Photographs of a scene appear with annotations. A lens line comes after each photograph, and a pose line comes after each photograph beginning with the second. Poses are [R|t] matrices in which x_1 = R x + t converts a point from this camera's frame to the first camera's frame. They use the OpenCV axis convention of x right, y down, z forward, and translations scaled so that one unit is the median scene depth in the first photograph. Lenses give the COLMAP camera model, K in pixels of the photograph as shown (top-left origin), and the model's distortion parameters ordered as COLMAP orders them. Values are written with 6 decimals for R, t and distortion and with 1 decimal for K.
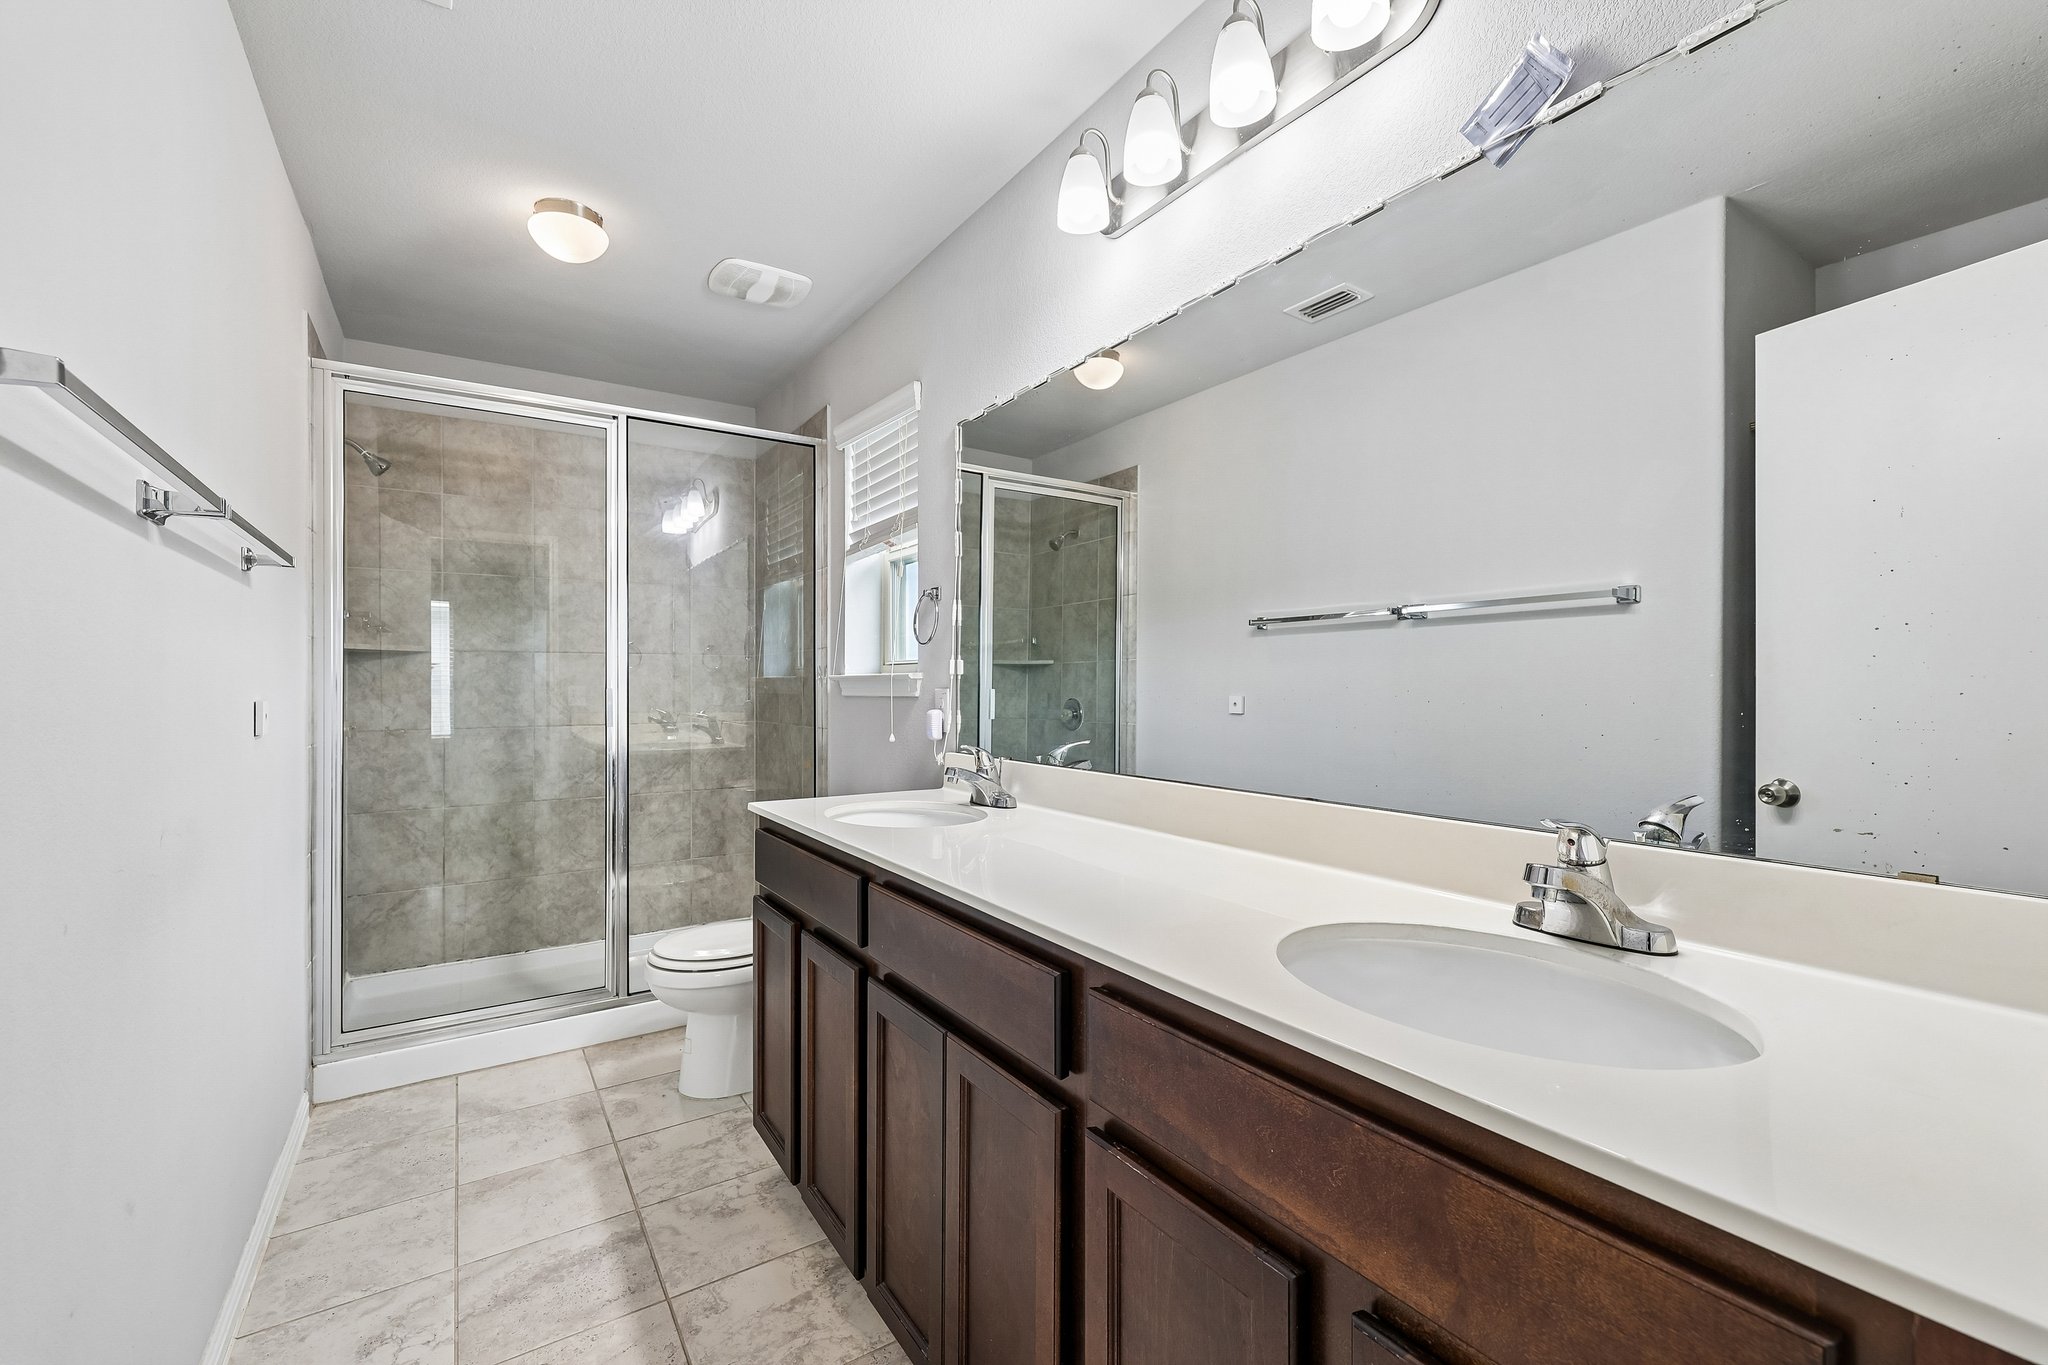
lens RADIAL K [[866.8, 0, 1017.1], [0, 866.8, 689.4], [0, 0, 1]] dist [-0.001412, 0.001032]
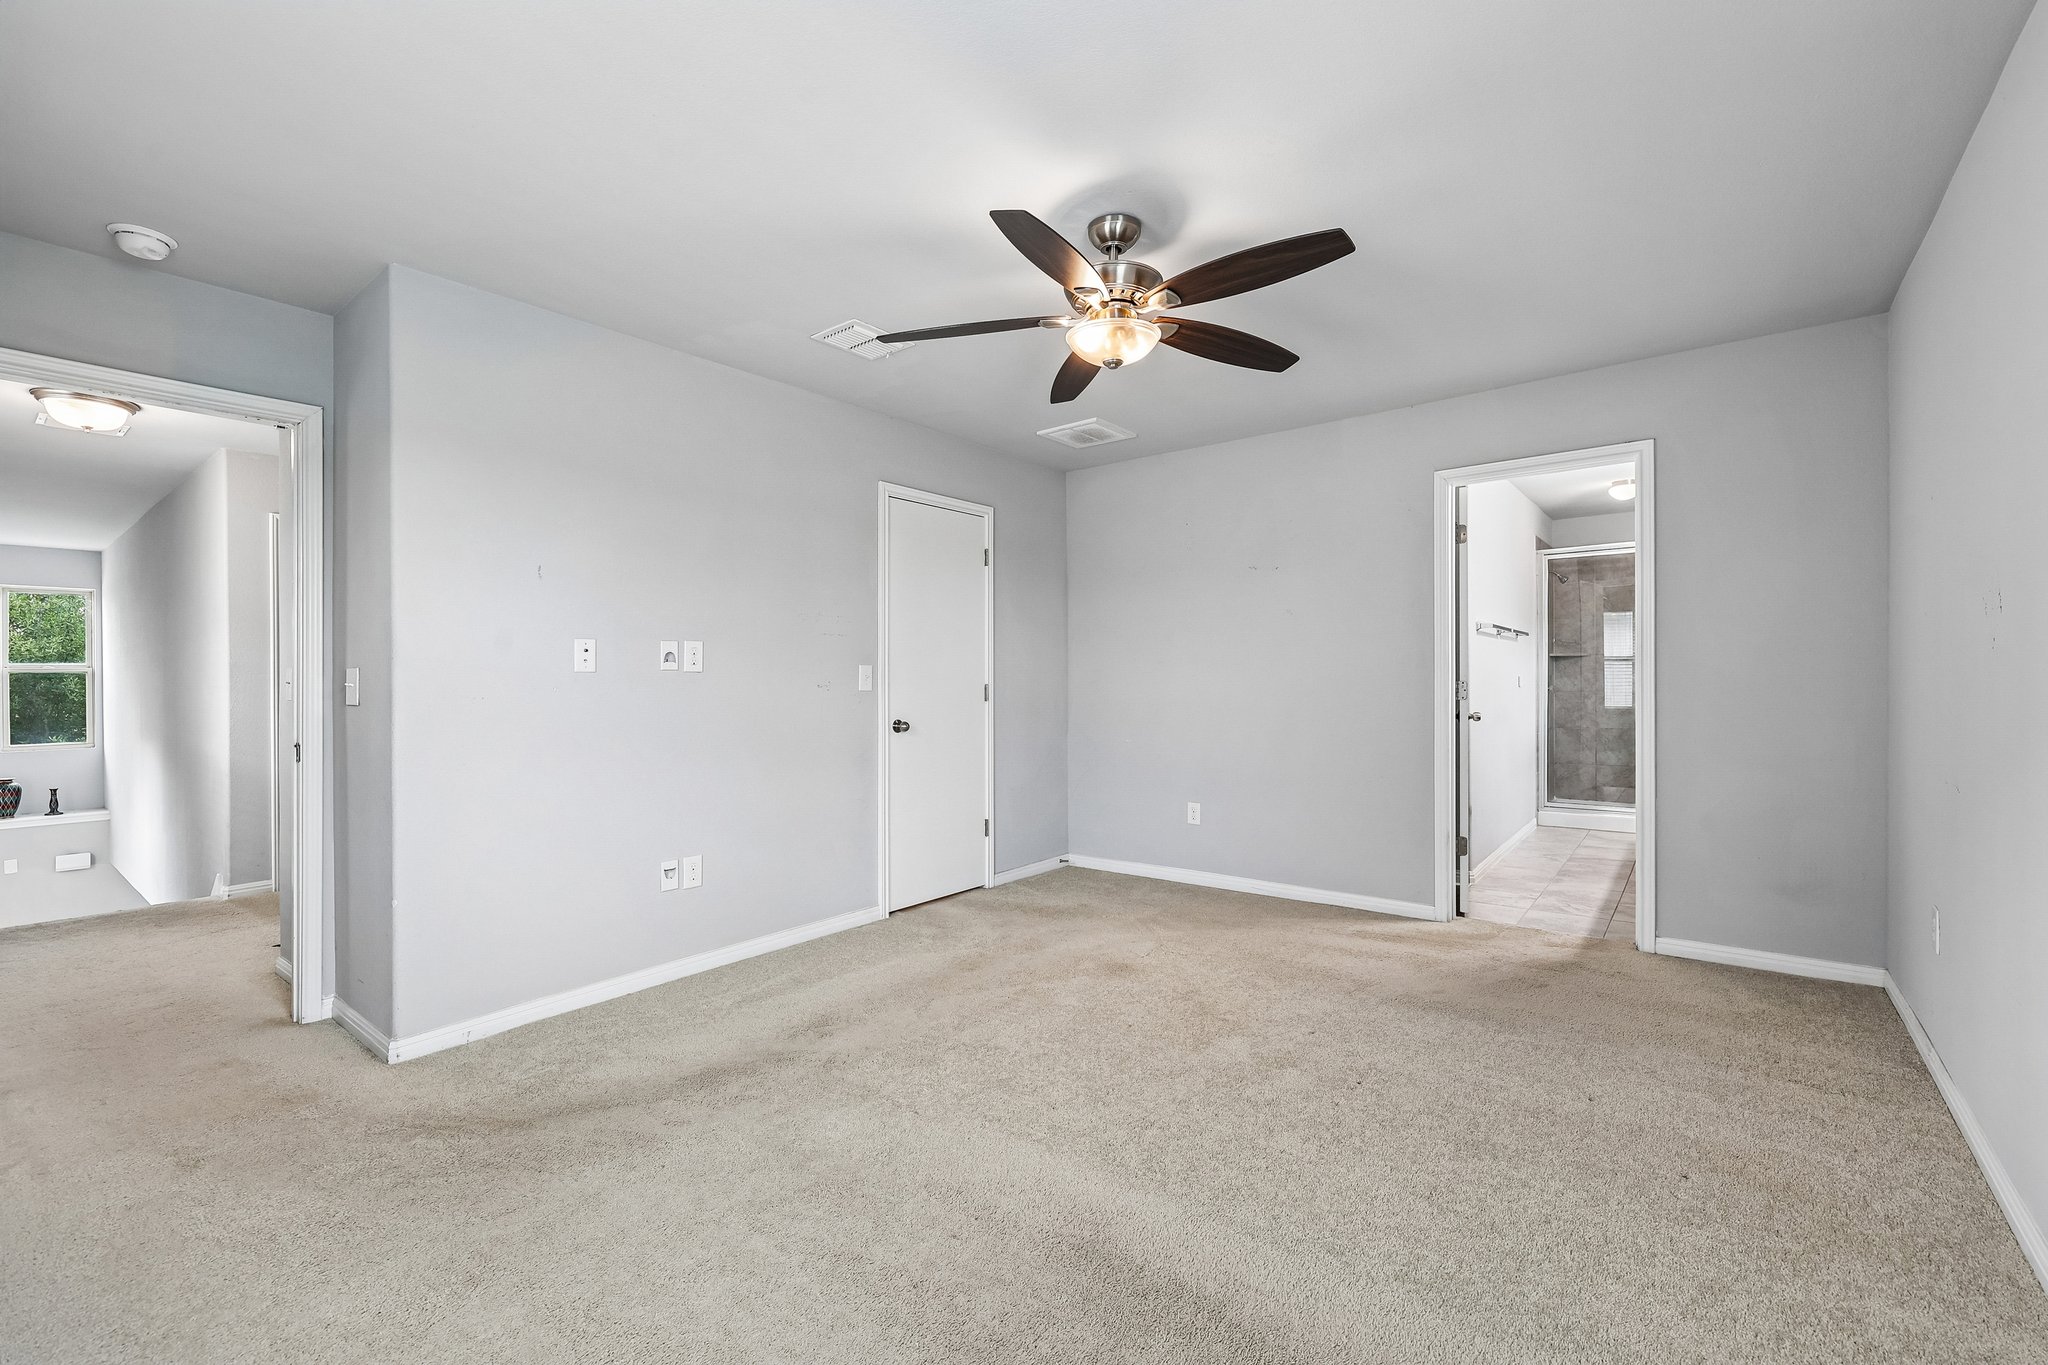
lens RADIAL K [[866.8, 0, 1019.1], [0, 866.8, 686.0], [0, 0, 1]] dist [-0.001412, 0.001032]
pose [[0.316350, 0.008969, -0.948600, 1.088663], [0.001805, 0.999948, 0.010057, 0.010737], [0.948641, -0.004894, 0.316317, -1.217669]]
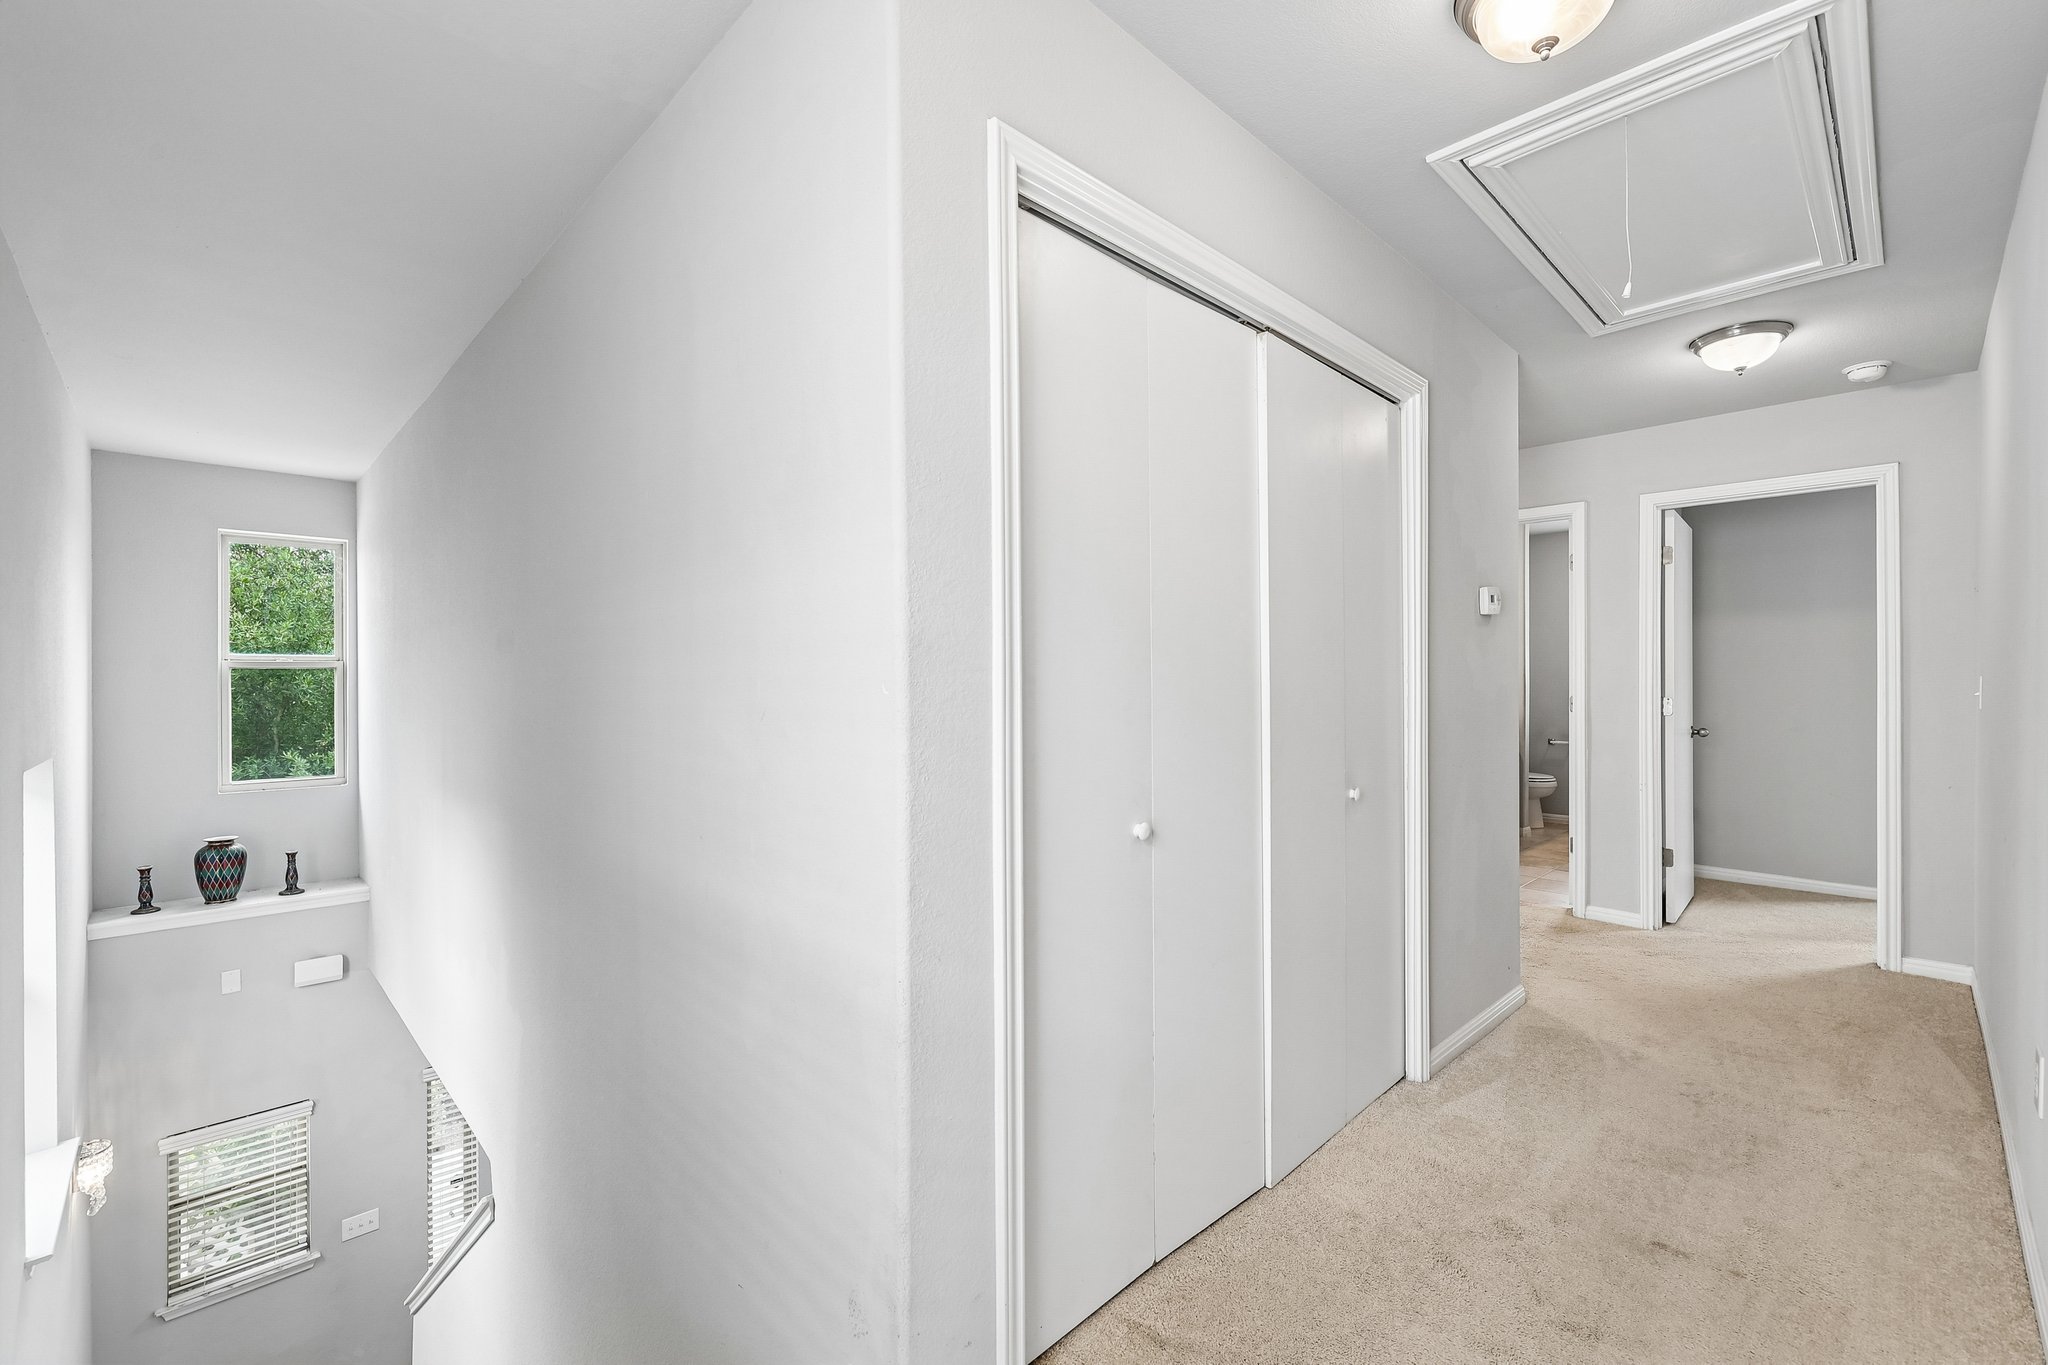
lens RADIAL K [[866.8, 0, 1016.3], [0, 866.8, 661.5], [0, 0, 1]] dist [-0.001412, 0.001032]
pose [[0.191961, -0.004492, -0.981392, 1.033102], [0.011745, 0.999928, -0.002279, 0.010237], [0.981332, -0.011089, 0.192000, -1.250544]]
